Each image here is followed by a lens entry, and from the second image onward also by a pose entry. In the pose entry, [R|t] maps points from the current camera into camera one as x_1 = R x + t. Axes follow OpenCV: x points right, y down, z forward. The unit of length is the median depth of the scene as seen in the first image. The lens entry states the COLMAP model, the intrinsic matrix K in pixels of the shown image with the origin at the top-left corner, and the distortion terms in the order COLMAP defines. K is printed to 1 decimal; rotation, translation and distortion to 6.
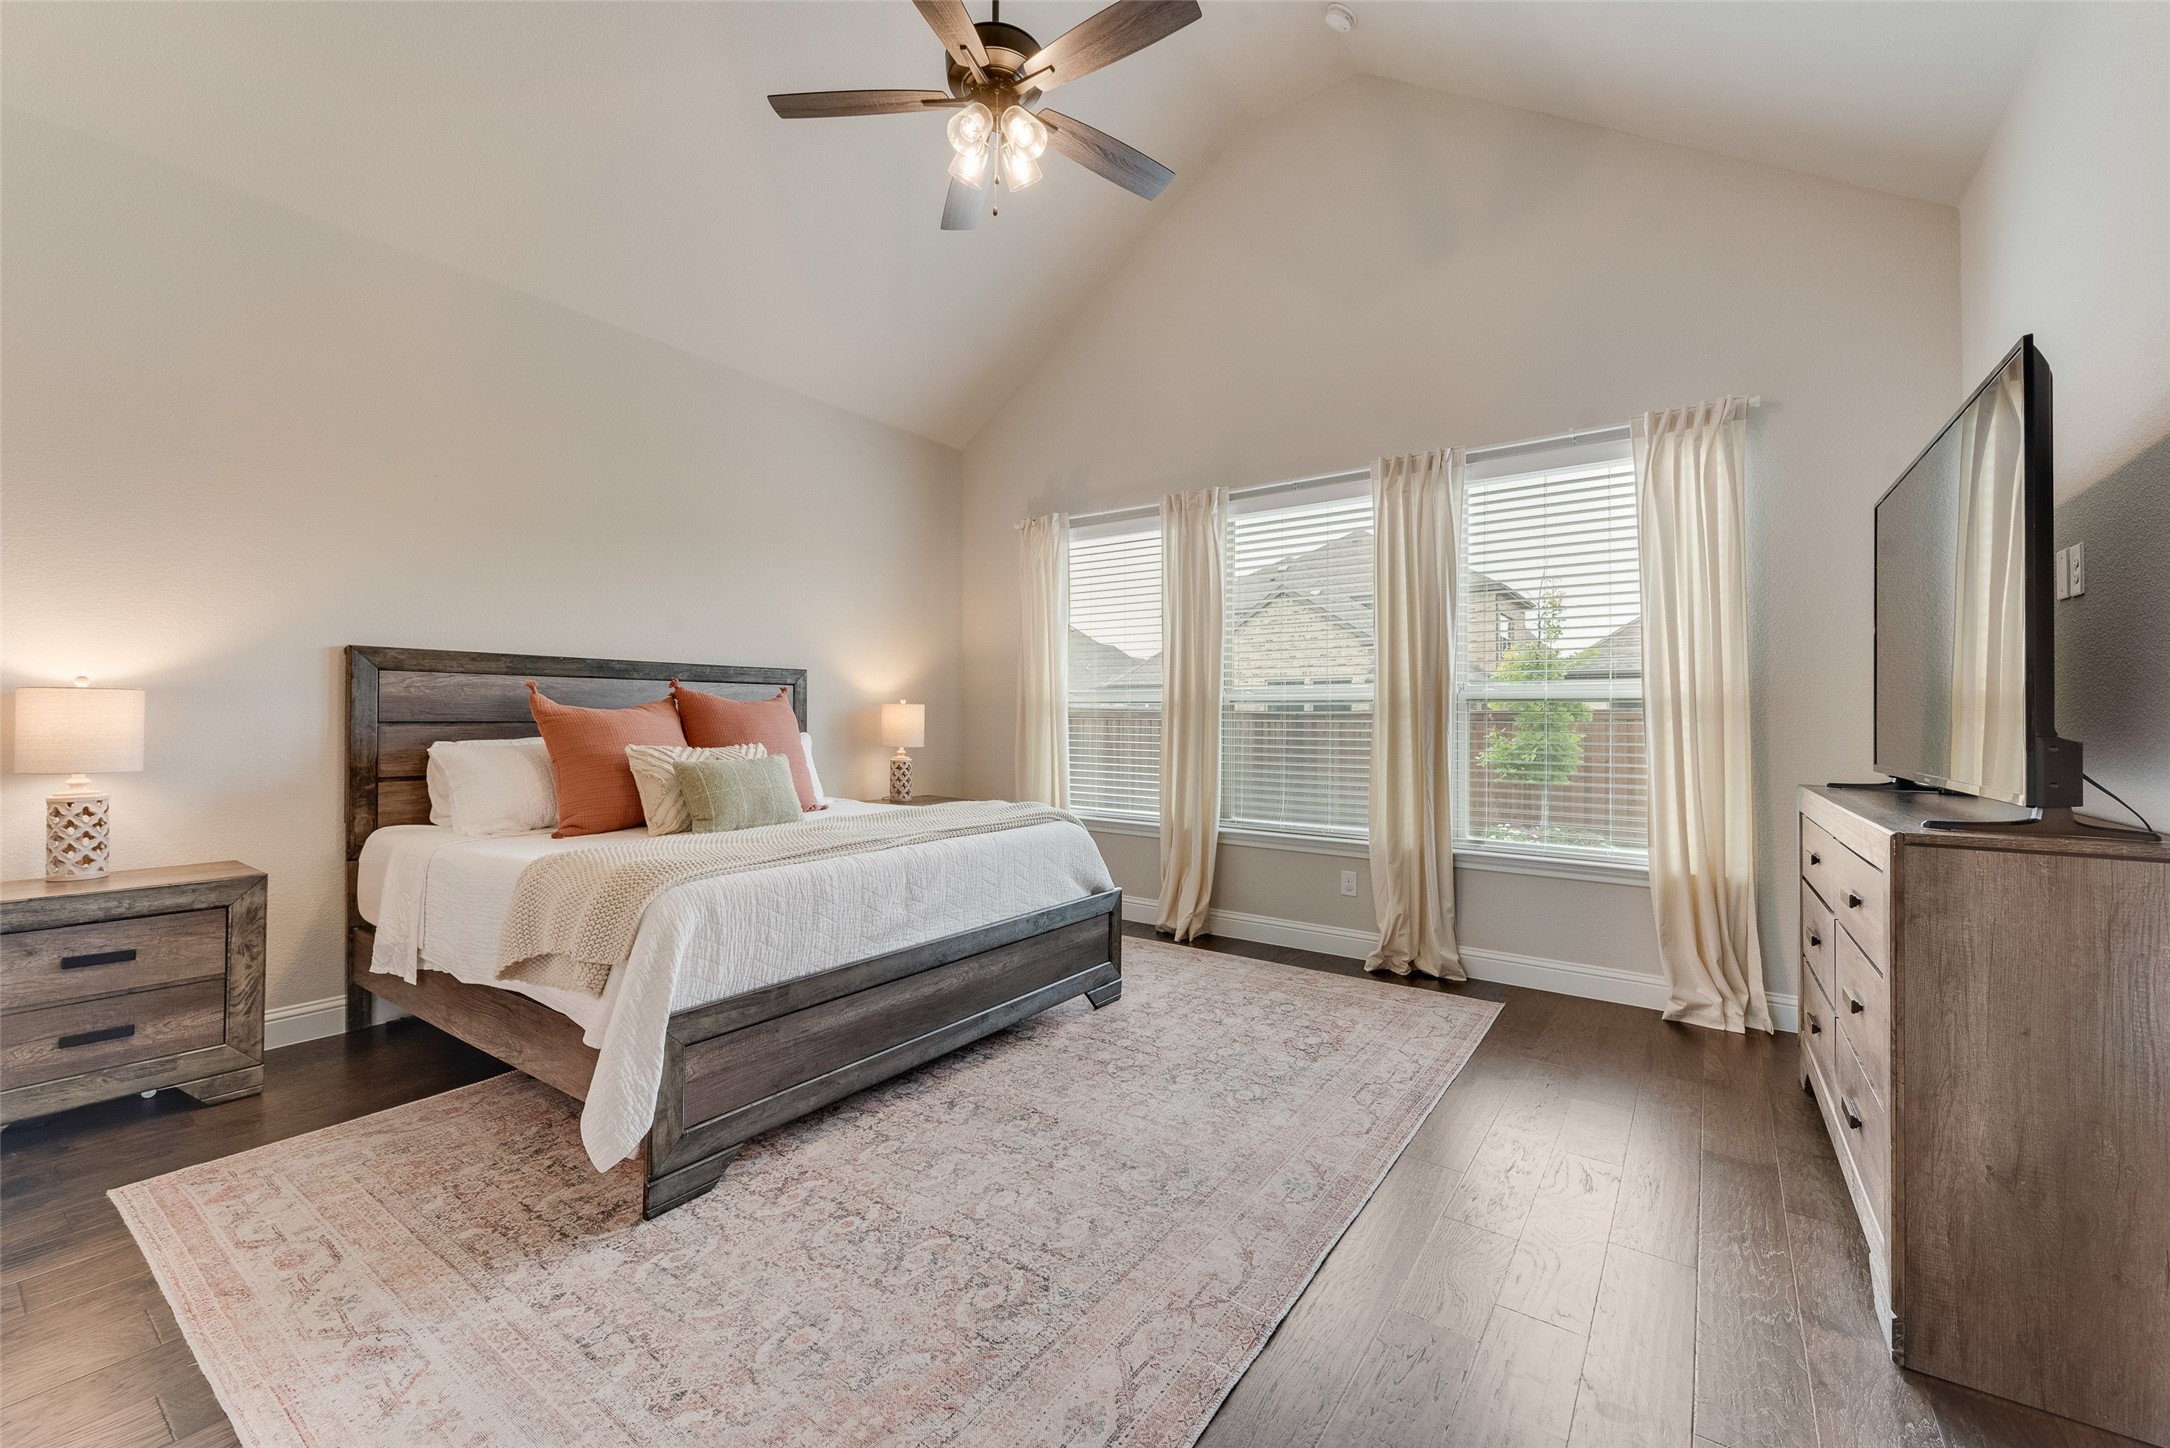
lens RADIAL K [[858.1, 0, 1080.0], [0, 858.1, 724.3], [0, 0, 1]] dist [0.021328, -0.011164]
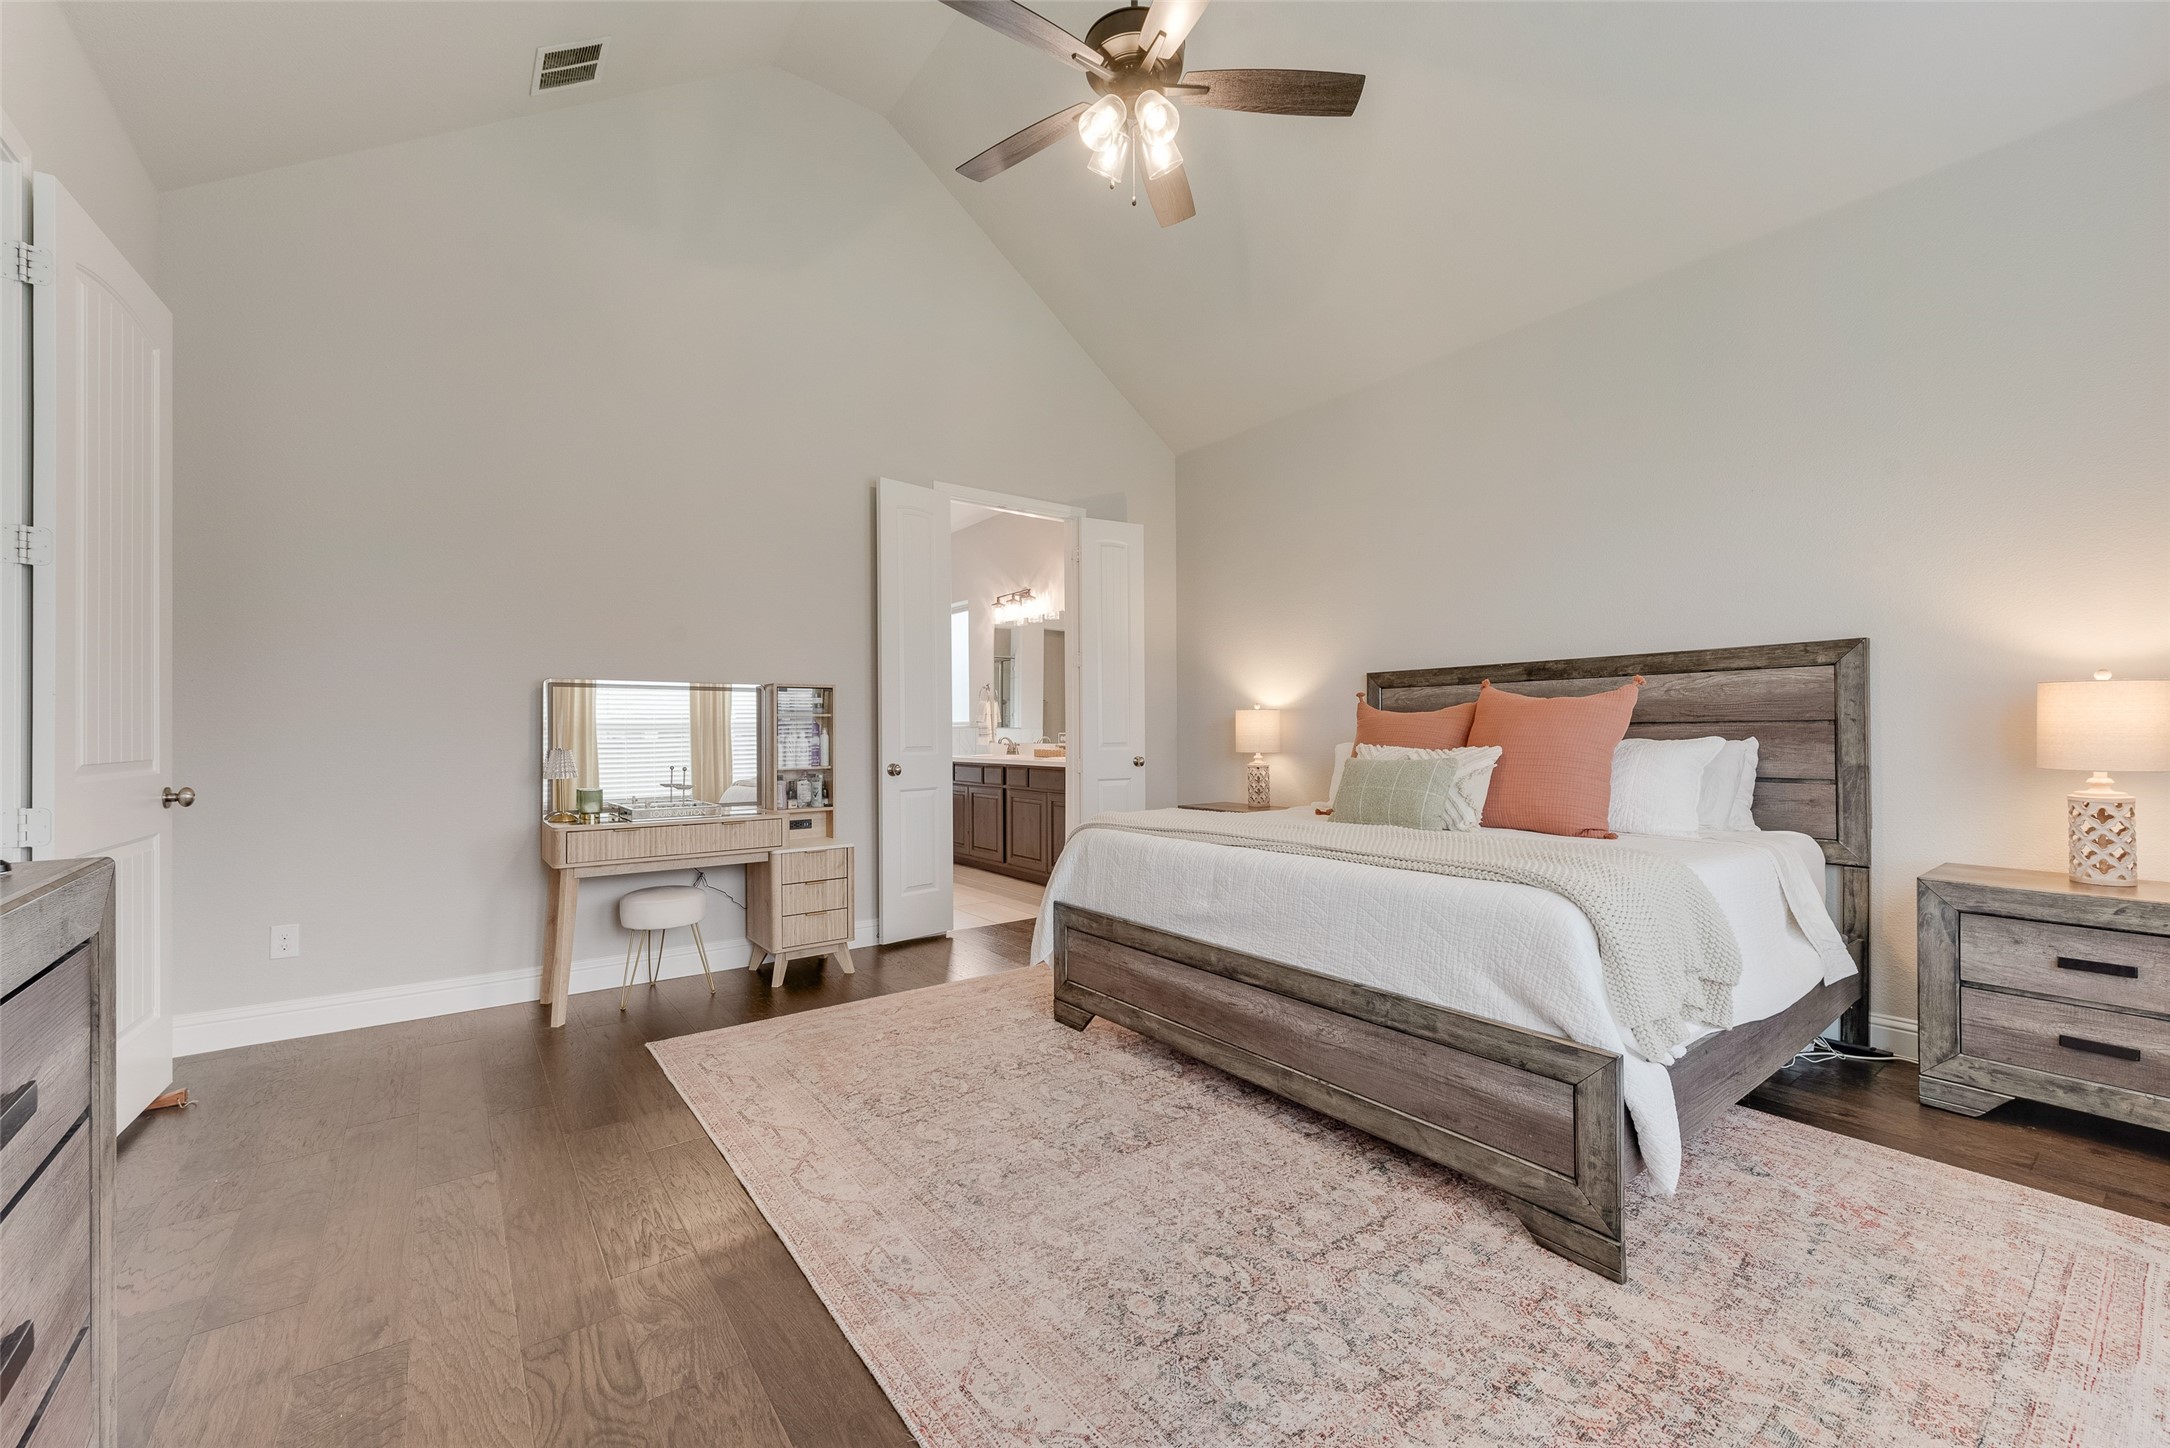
lens RADIAL K [[858.1, 0, 1080.0], [0, 858.1, 724.3], [0, 0, 1]] dist [0.021328, -0.011164]
pose [[-0.295856, -0.007888, -0.955200, 0.728631], [0.004974, 0.999940, -0.009798, 0.007780], [0.955220, -0.007650, -0.295799, 1.026897]]
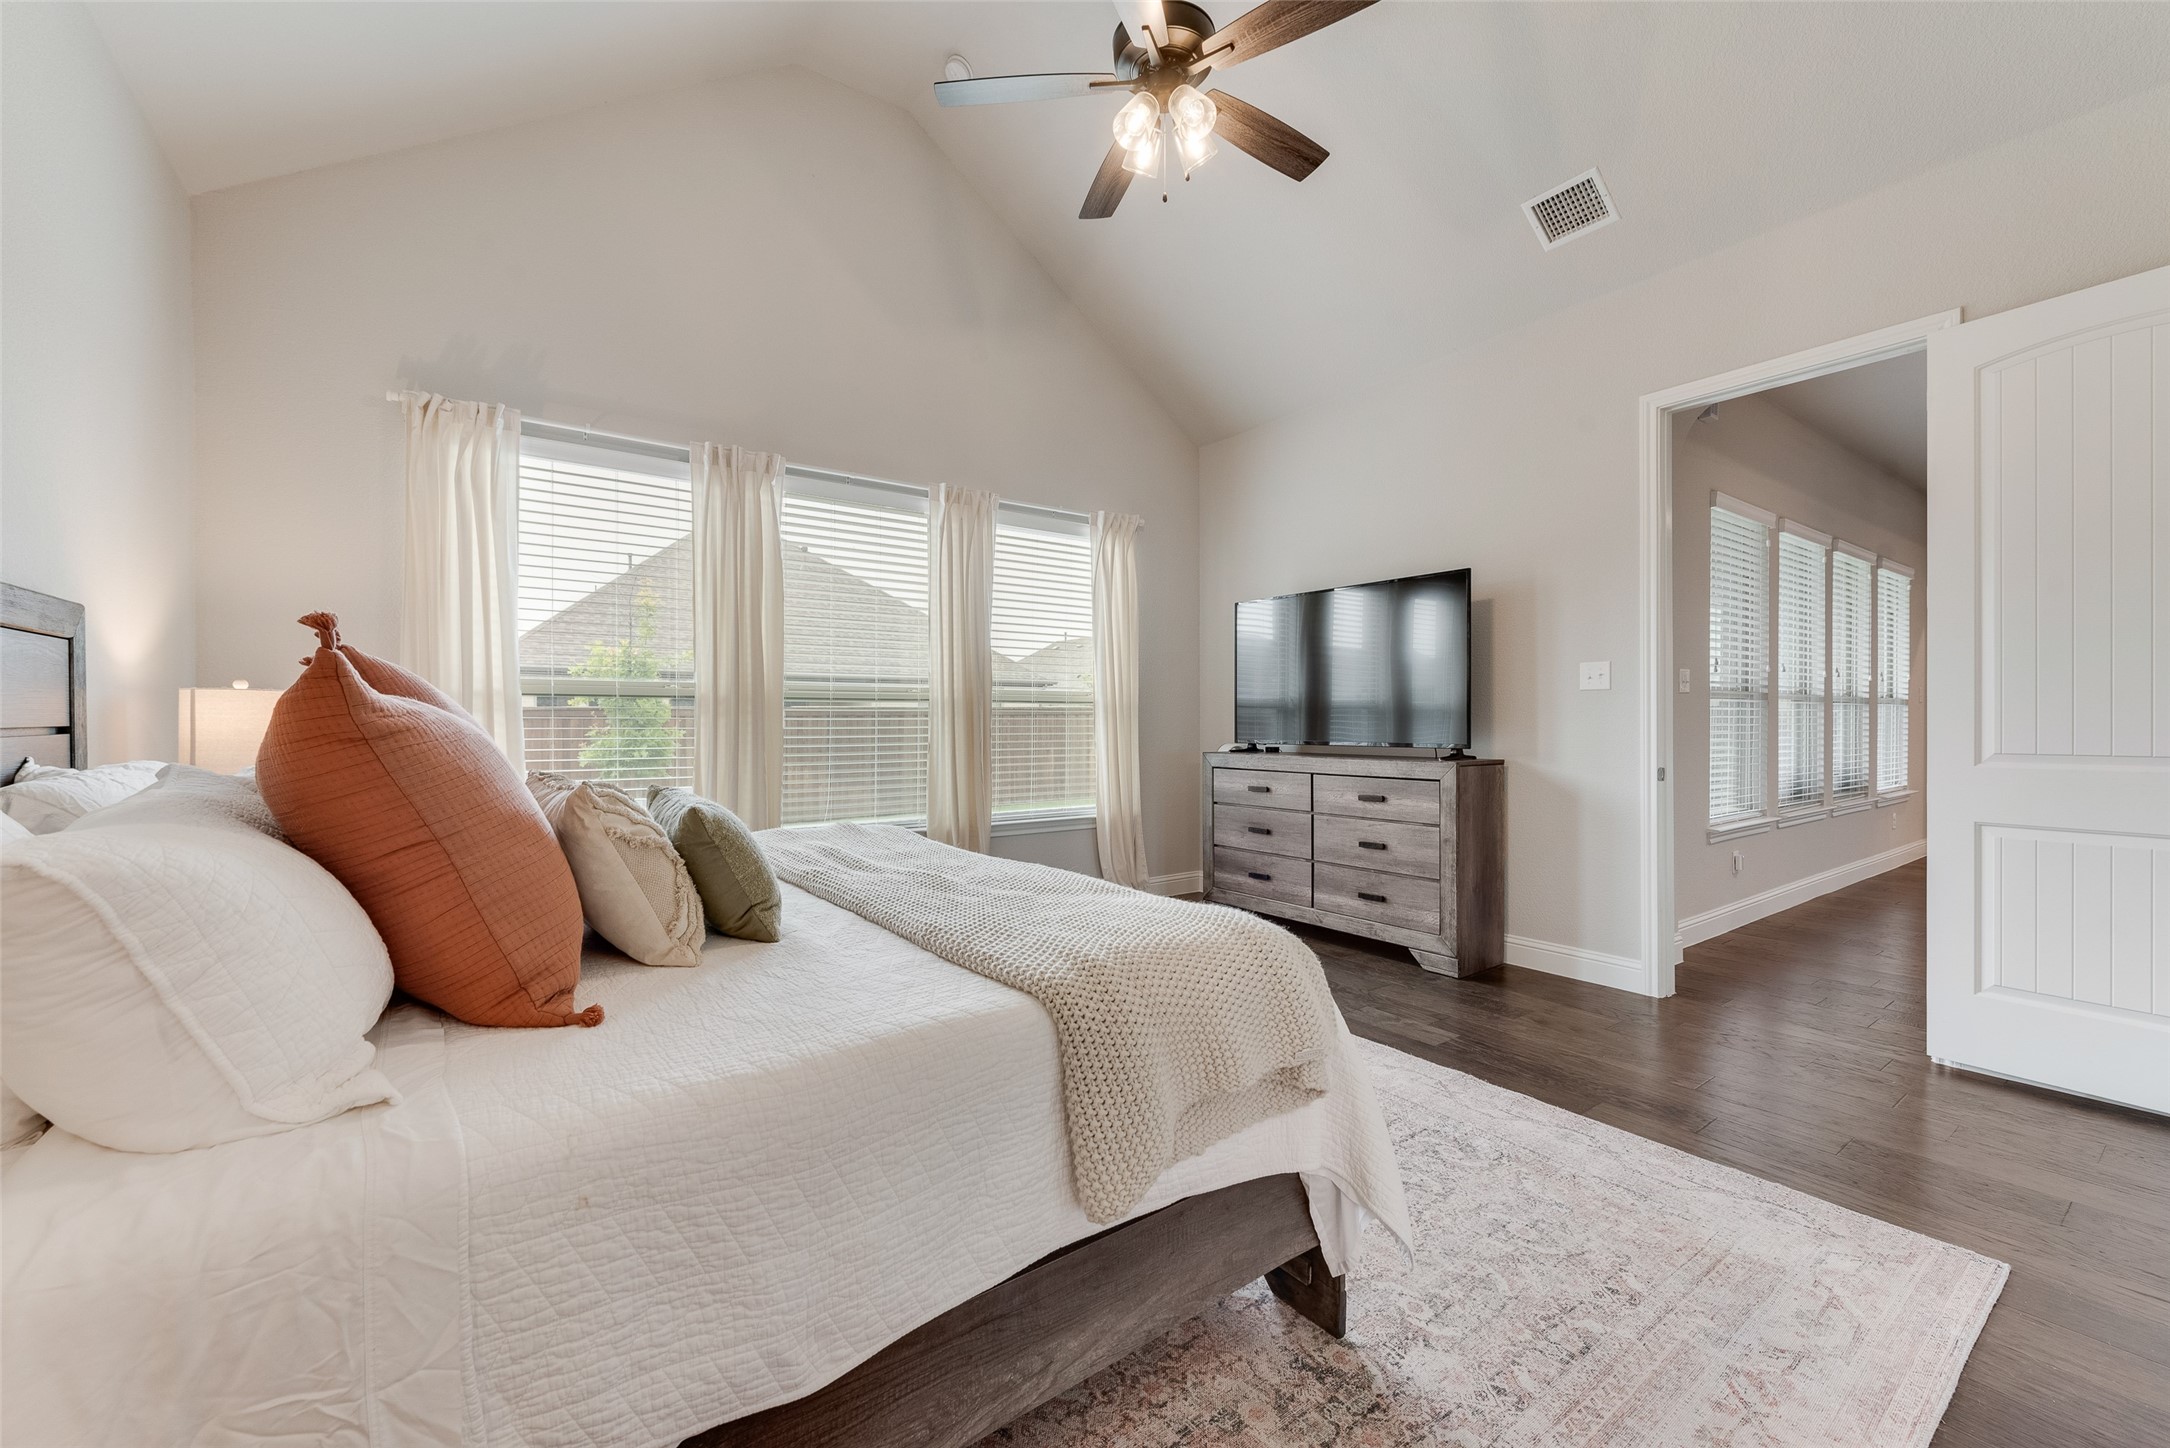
lens RADIAL K [[858.3, 0, 1052.6], [0, 858.3, 700.2], [0, 0, 1]] dist [0.000859, 0.000047]
pose [[0.335128, 0.006310, 0.942152, -0.910481], [0.001259, 0.999974, -0.007145, -0.019195], [-0.942172, 0.003581, 0.335111, 0.653579]]
